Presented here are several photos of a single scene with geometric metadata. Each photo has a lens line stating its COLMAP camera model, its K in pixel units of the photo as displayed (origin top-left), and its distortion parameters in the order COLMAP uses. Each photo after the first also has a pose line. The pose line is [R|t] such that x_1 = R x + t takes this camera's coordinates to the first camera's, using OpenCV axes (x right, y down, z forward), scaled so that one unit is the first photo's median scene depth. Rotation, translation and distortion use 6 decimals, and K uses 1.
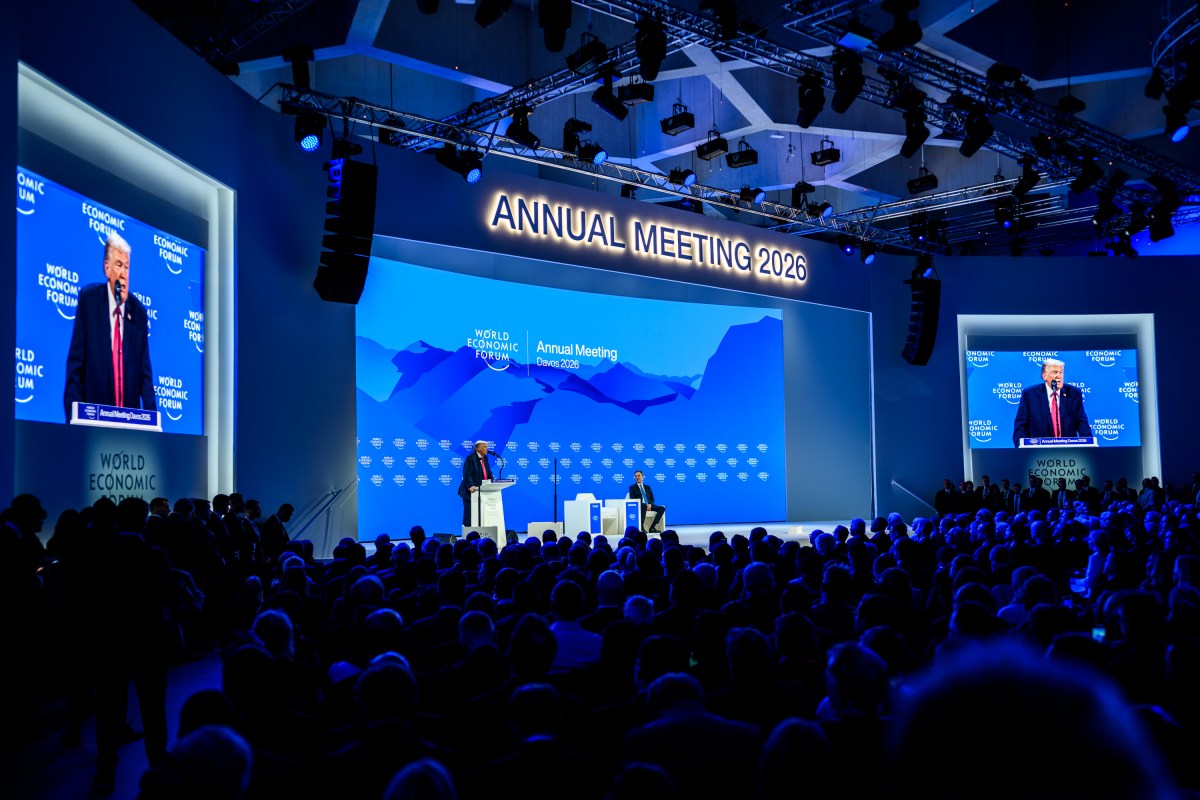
lens RADIAL K [[1186.9, 0, 625.0], [0, 1186.9, 422.1], [0, 0, 1]] dist [0.002609, -0.004592]
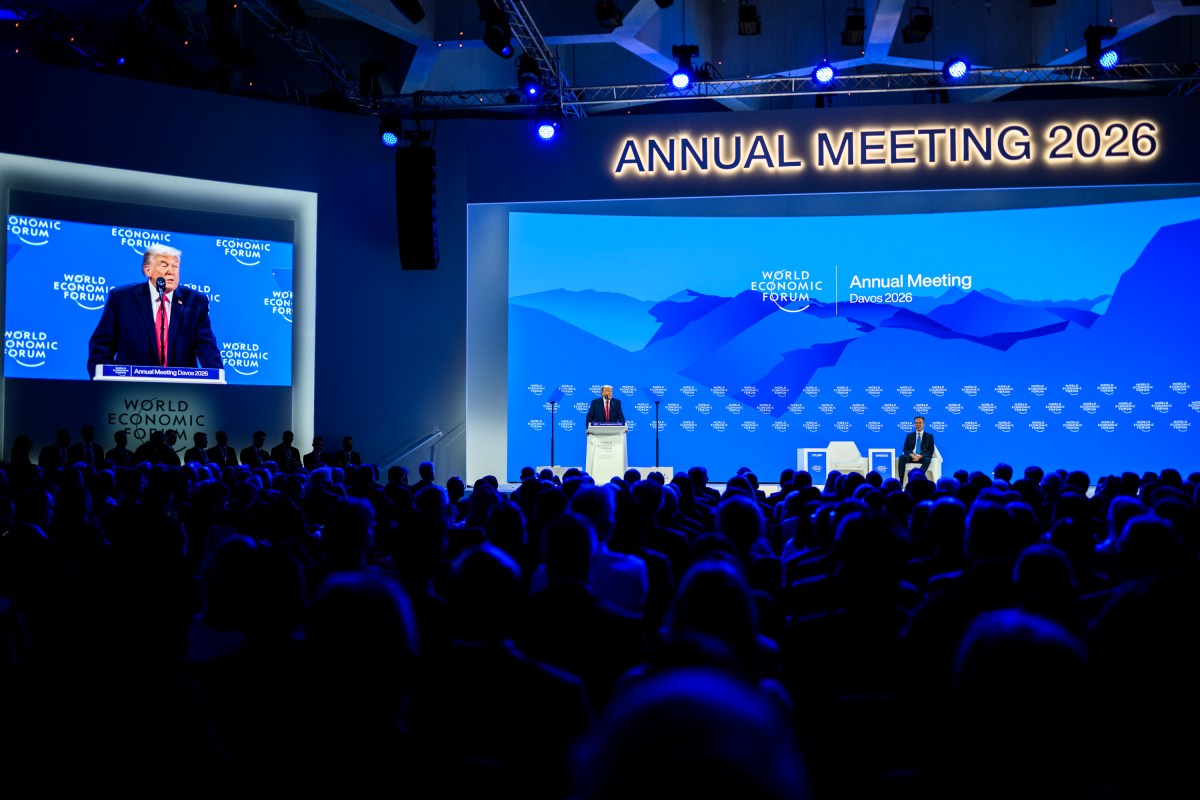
lens RADIAL K [[1148.4, 0, 593.0], [0, 1148.4, 400.0], [0, 0, 1]] dist [-0.001942, 0.002846]
pose [[0.608264, -0.016503, -0.793563, 0.546809], [0.028309, 0.999599, 0.000910, 0.022537], [0.793230, -0.023018, 0.608487, 0.322417]]
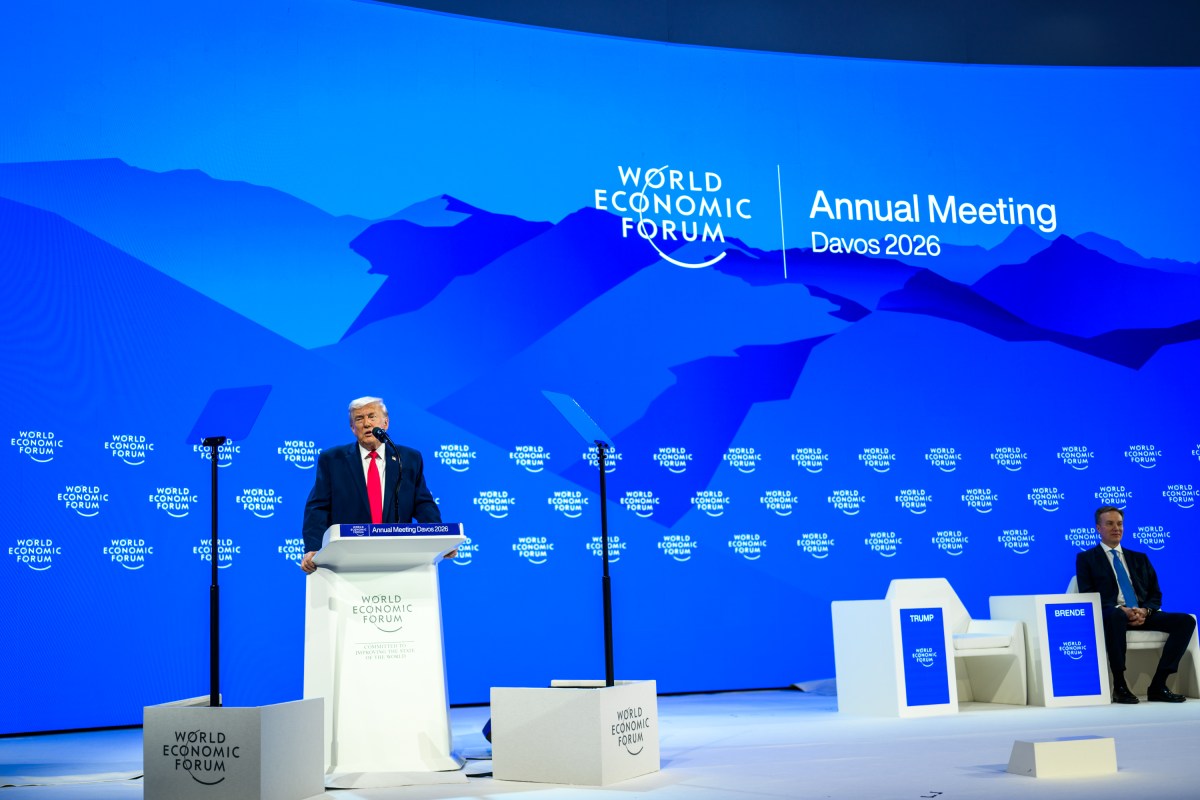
lens RADIAL K [[1378.6, 0, 481.6], [0, 1378.6, 409.5], [0, 0, 1]] dist [0.006100, -0.015889]
pose [[0.856530, -0.081034, -0.509696, 0.063950], [0.042470, 0.995314, -0.086871, 0.041152], [0.514347, 0.052761, 0.855958, 0.601432]]
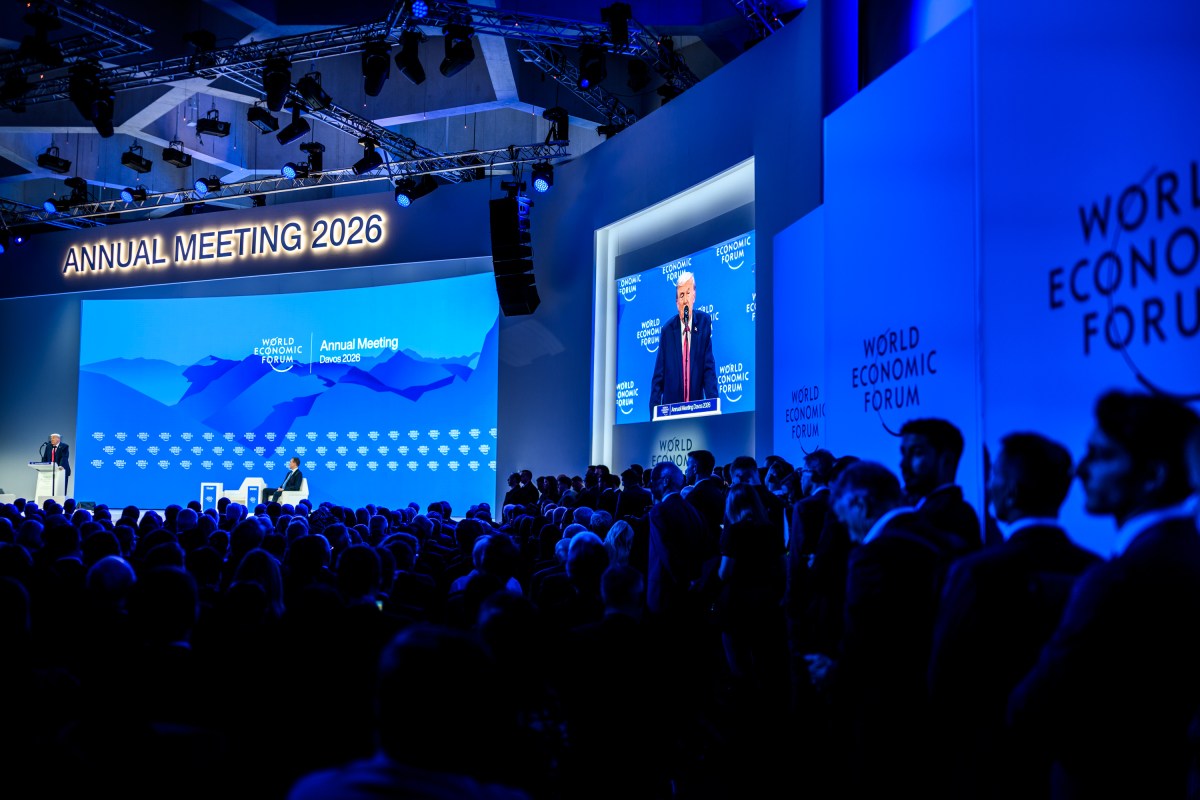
lens RADIAL K [[1148.4, 0, 593.0], [0, 1148.4, 400.0], [0, 0, 1]] dist [-0.001942, 0.002846]
pose [[0.341654, -0.049780, -0.938506, 1.094432], [0.032105, 0.998632, -0.041281, 0.042128], [0.939277, -0.016027, 0.342785, 0.936506]]
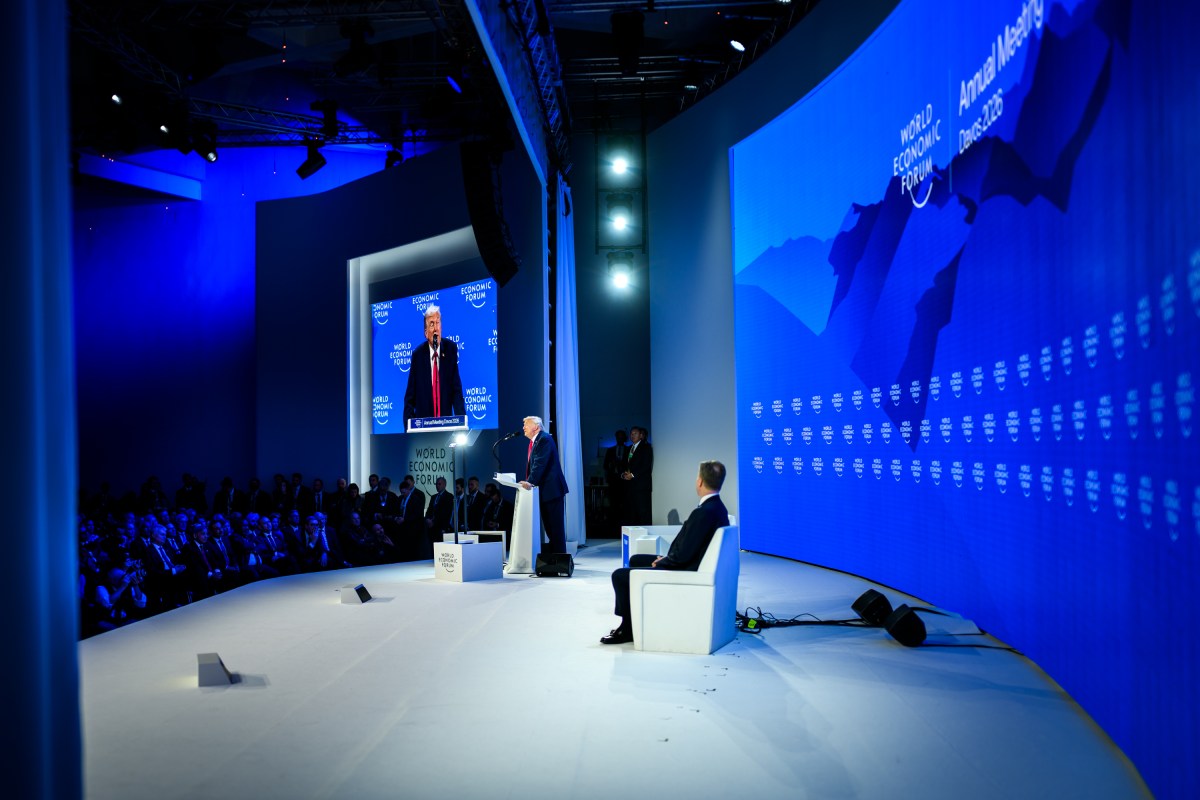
lens RADIAL K [[1227.4, 0, 544.6], [0, 1227.4, 427.5], [0, 0, 1]] dist [-0.001755, -0.018329]
pose [[-0.755963, 0.012809, -0.654489, 0.281223], [0.058401, 0.997141, -0.047940, 0.047224], [0.652004, -0.074463, -0.754550, 1.278973]]
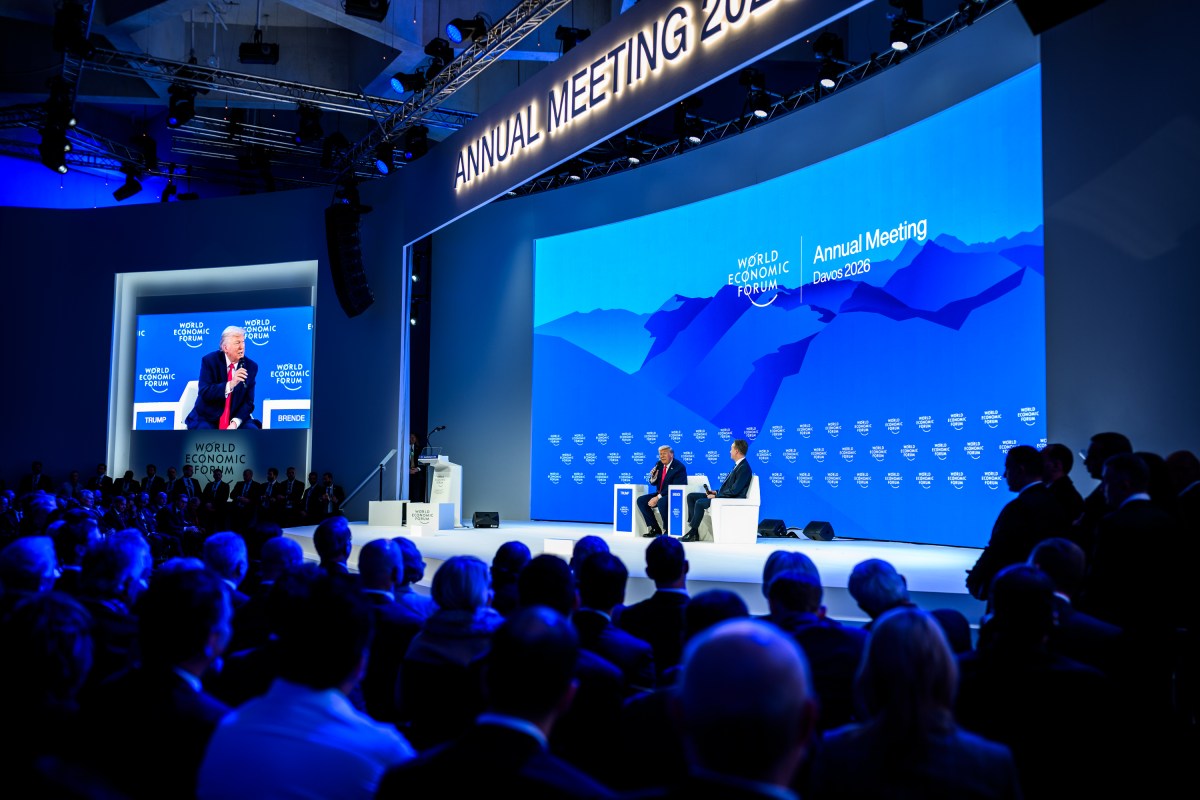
lens RADIAL K [[1148.4, 0, 593.0], [0, 1148.4, 400.0], [0, 0, 1]] dist [-0.001942, 0.002846]
pose [[-0.272914, -0.059444, -0.960200, 0.614511], [0.041111, 0.996457, -0.073373, 0.062982], [0.961160, -0.059500, -0.269504, 1.129208]]
